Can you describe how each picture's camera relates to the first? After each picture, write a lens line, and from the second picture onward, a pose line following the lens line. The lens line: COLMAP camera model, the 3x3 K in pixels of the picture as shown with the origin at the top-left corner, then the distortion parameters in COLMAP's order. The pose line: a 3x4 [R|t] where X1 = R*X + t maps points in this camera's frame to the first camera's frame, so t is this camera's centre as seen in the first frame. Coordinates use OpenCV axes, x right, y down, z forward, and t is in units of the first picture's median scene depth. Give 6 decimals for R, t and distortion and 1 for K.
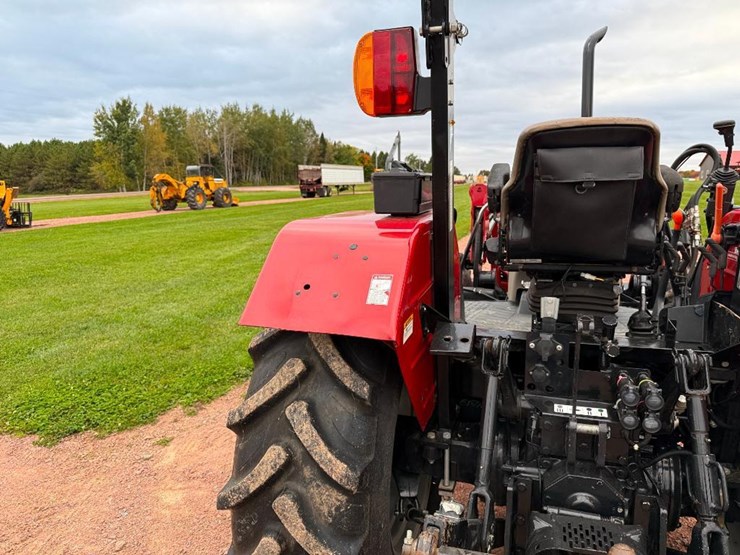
lens RADIAL K [[517.3, 0, 375.8], [0, 517.3, 278.4], [0, 0, 1]] dist [0.113200, -0.172932]
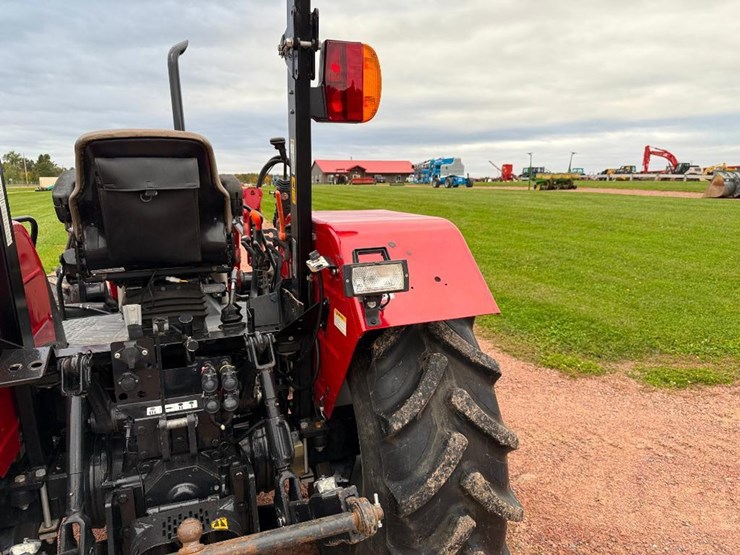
lens RADIAL K [[518.2, 0, 368.9], [0, 518.2, 276.2], [0, 0, 1]] dist [0.078447, -0.110281]
pose [[0.794592, -0.109933, 0.597108, 0.104411], [0.115873, 0.992852, 0.028598, 0.006066], [-0.595984, 0.046465, 0.801651, -0.086859]]
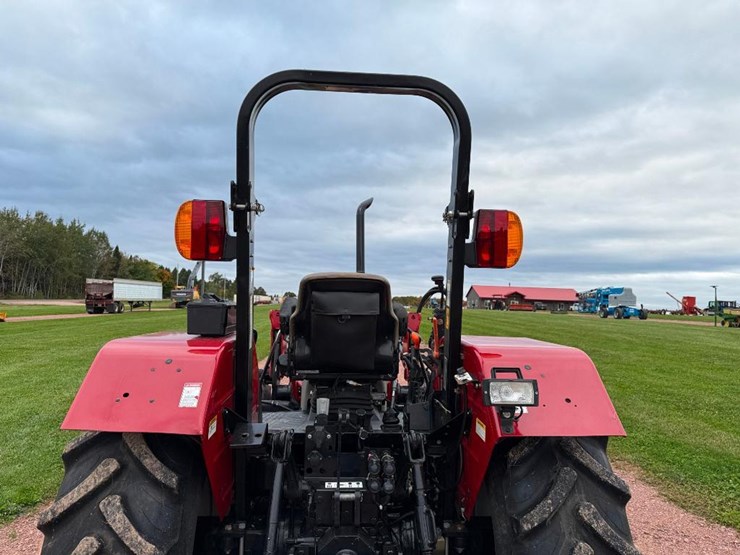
lens RADIAL K [[515.5, 0, 369.3], [0, 515.5, 276.9], [0, 0, 1]] dist [0.080758, -0.129673]
pose [[0.936657, 0.051354, 0.346462, -0.036110], [0.029863, 0.973881, -0.225087, 0.036658], [-0.348971, 0.221176, 0.910659, -0.345190]]
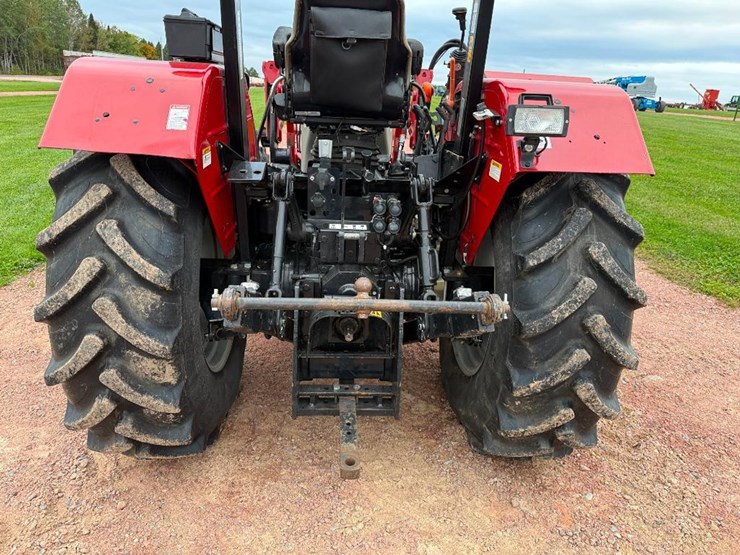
lens RADIAL K [[515.3, 0, 366.5], [0, 515.3, 280.5], [0, 0, 1]] dist [0.072552, -0.091412]
pose [[0.938104, -0.064500, 0.340295, -0.015574], [0.004554, 0.984719, 0.174091, 0.160090], [-0.346324, -0.161766, 0.924062, -0.231853]]
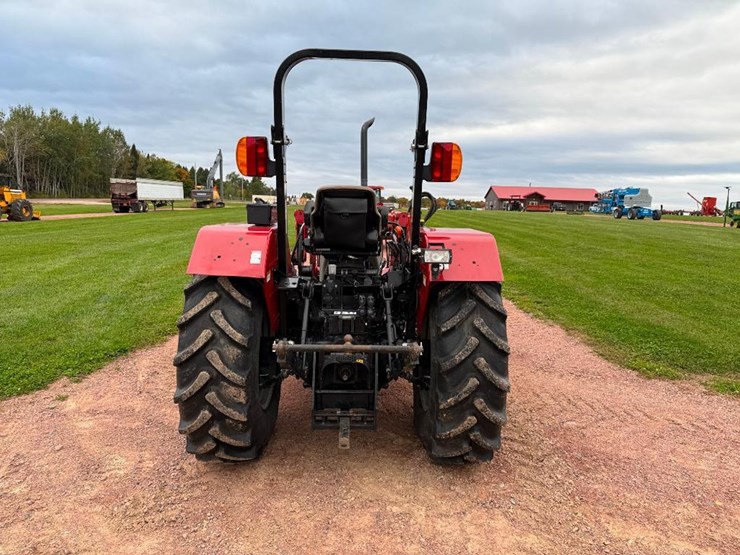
lens RADIAL K [[510.7, 0, 372.7], [0, 510.7, 274.1], [0, 0, 1]] dist [0.077255, -0.108545]
pose [[0.945884, -0.007781, 0.324410, -0.210340], [0.022229, 0.998918, -0.040854, 0.176739], [-0.323741, 0.045855, 0.945034, -1.124956]]
